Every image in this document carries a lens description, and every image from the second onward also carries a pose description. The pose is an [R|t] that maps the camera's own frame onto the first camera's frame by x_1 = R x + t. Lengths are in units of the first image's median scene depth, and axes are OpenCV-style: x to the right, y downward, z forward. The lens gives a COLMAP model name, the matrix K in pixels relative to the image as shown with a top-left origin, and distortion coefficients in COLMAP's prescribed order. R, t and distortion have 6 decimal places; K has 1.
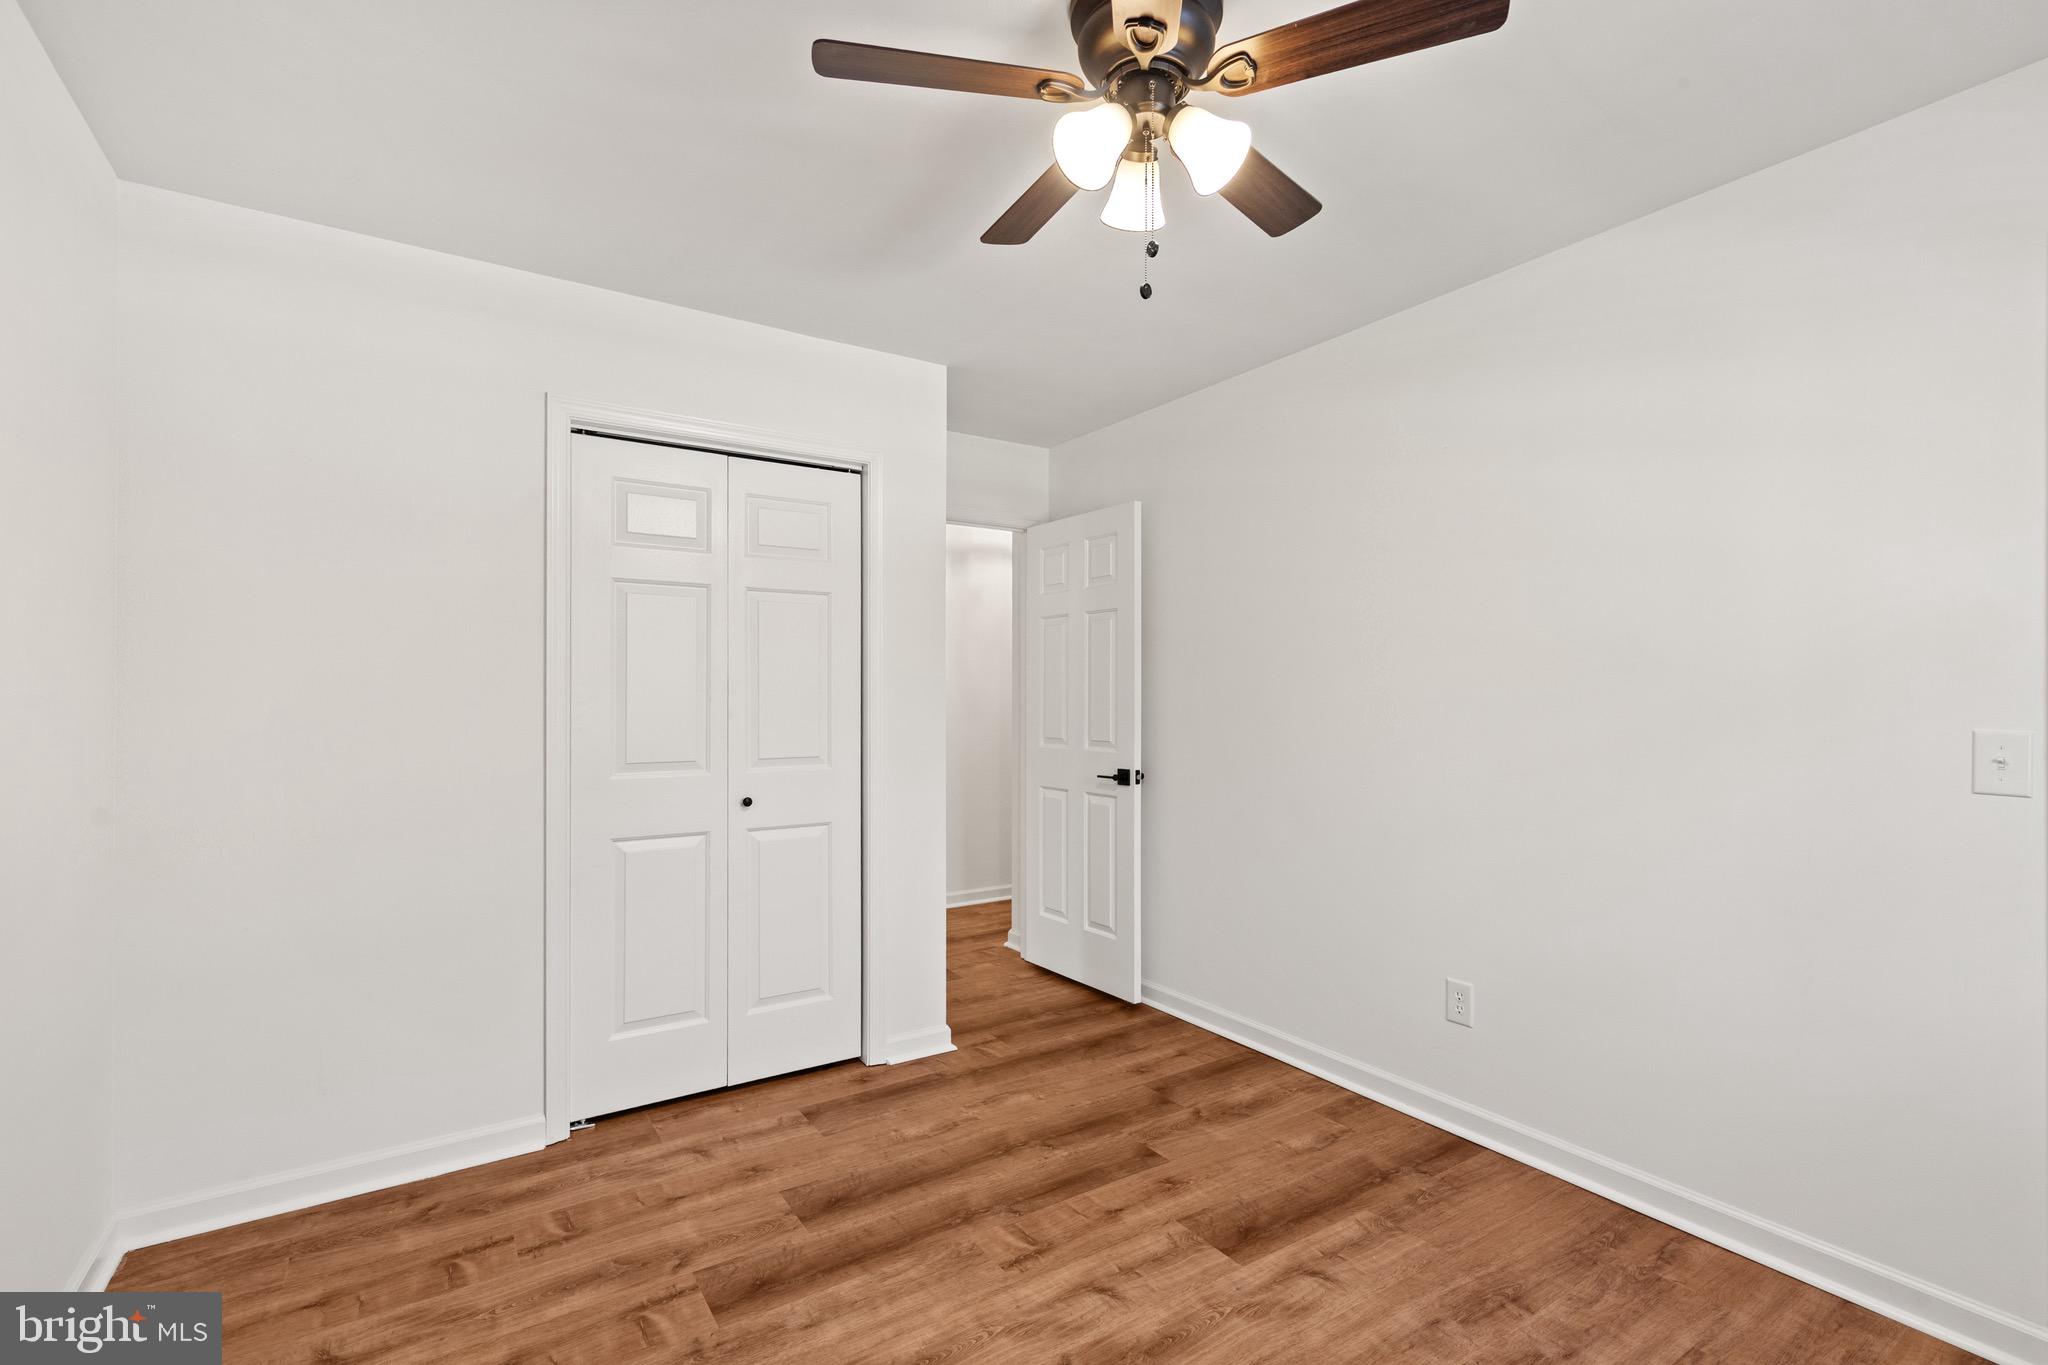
lens RADIAL K [[935.8, 0, 1024.1], [0, 935.8, 693.7], [0, 0, 1]] dist [0.000958, 0.000278]
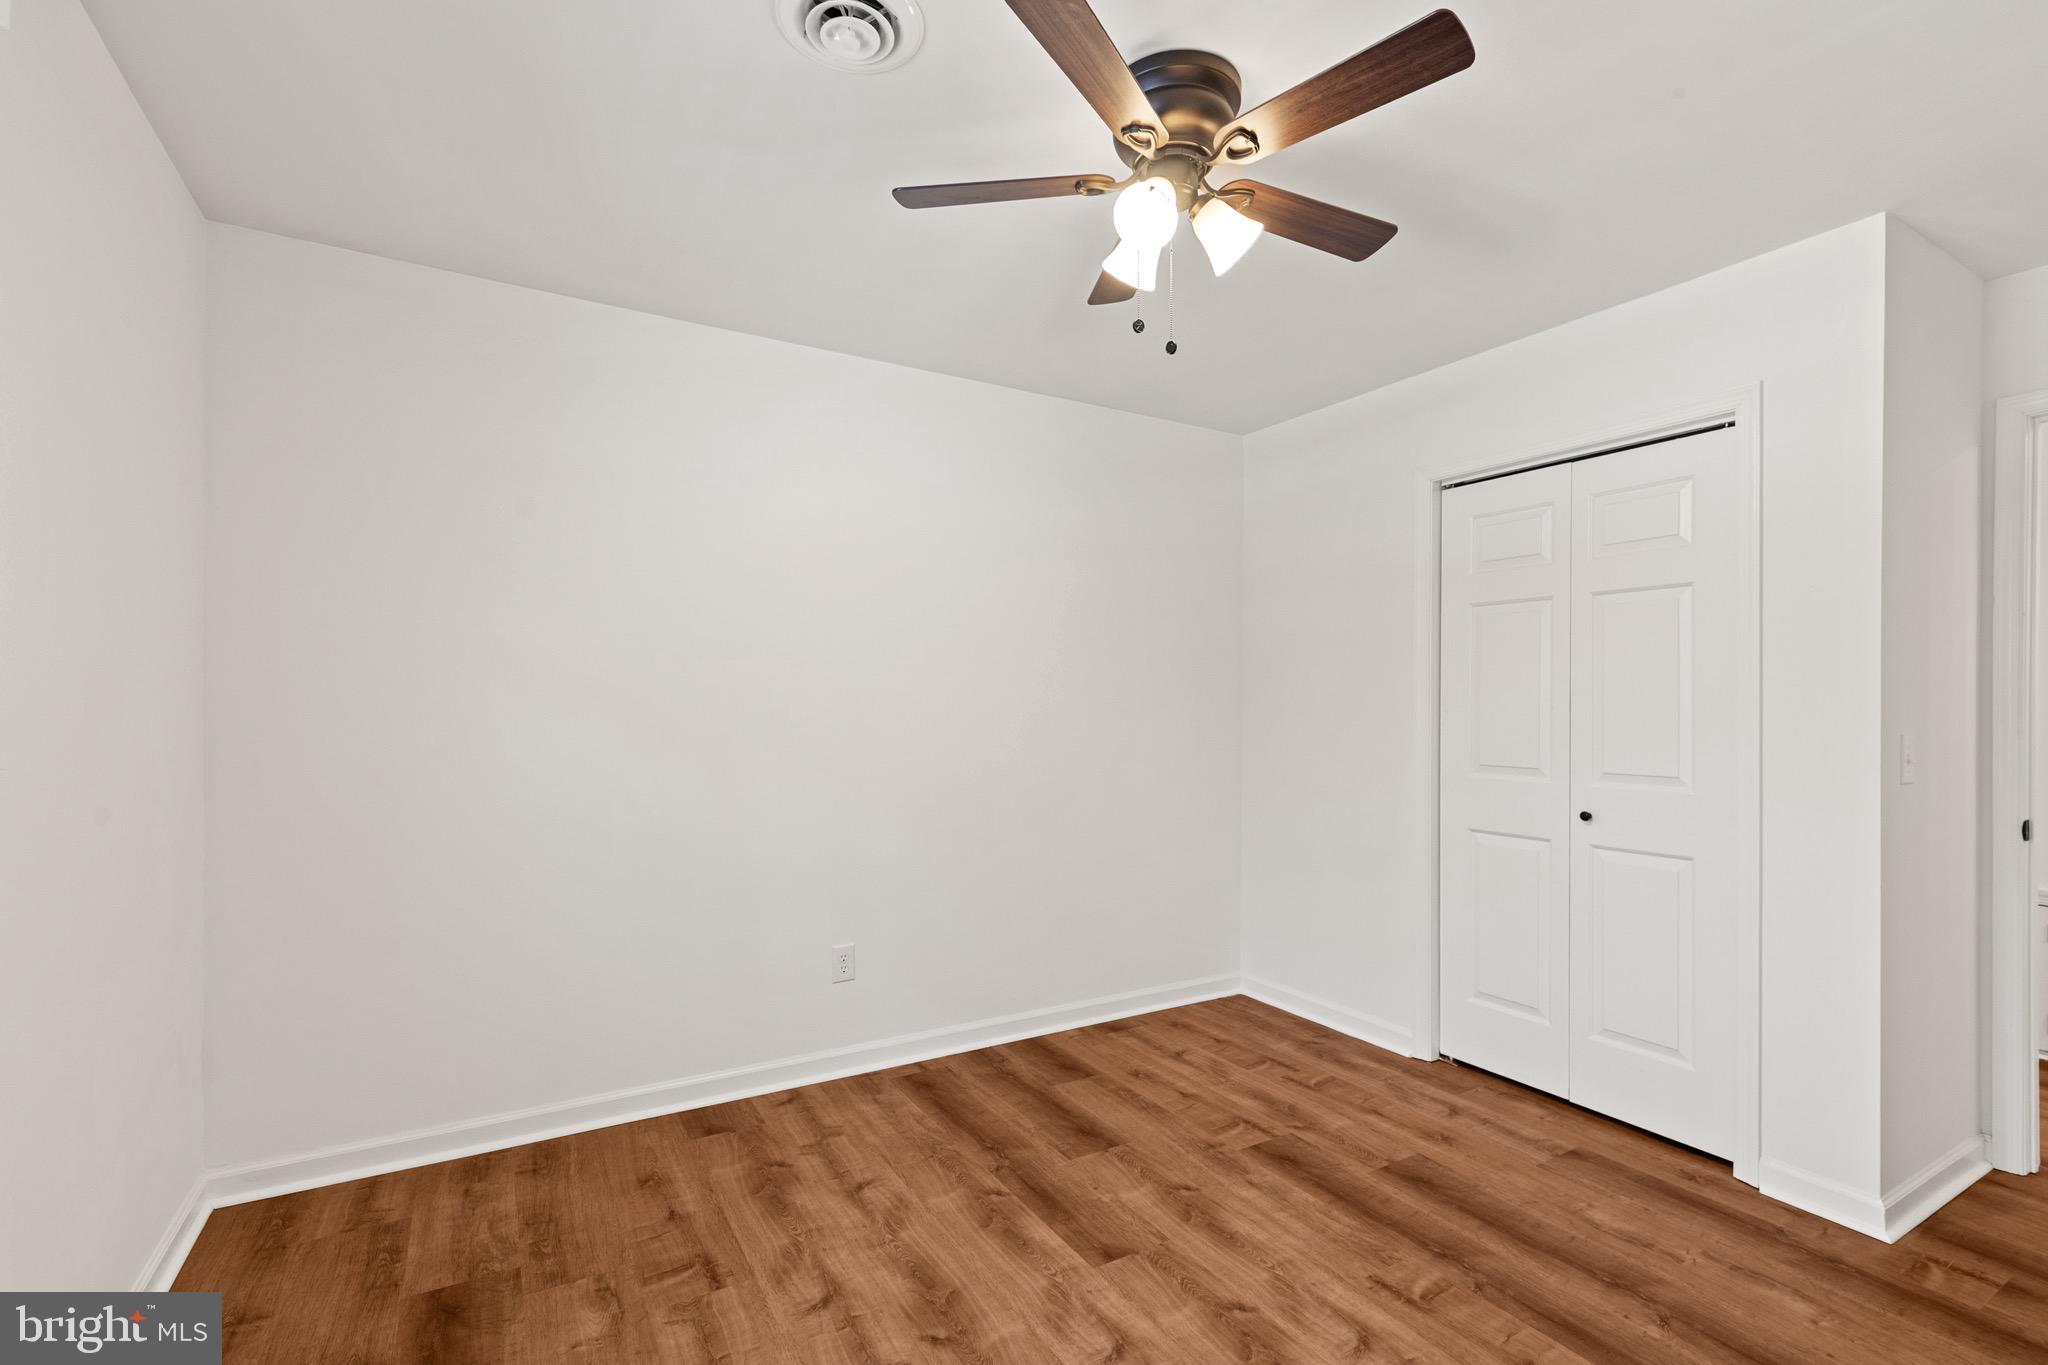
lens RADIAL K [[916.4, 0, 1023.4], [0, 916.4, 706.1], [0, 0, 1]] dist [-0.000464, -0.000137]
pose [[-0.057373, 0.003177, -0.998348, 0.844562], [-0.002536, 0.999991, 0.003328, 0.000752], [0.998350, 0.002723, -0.057365, 0.592639]]
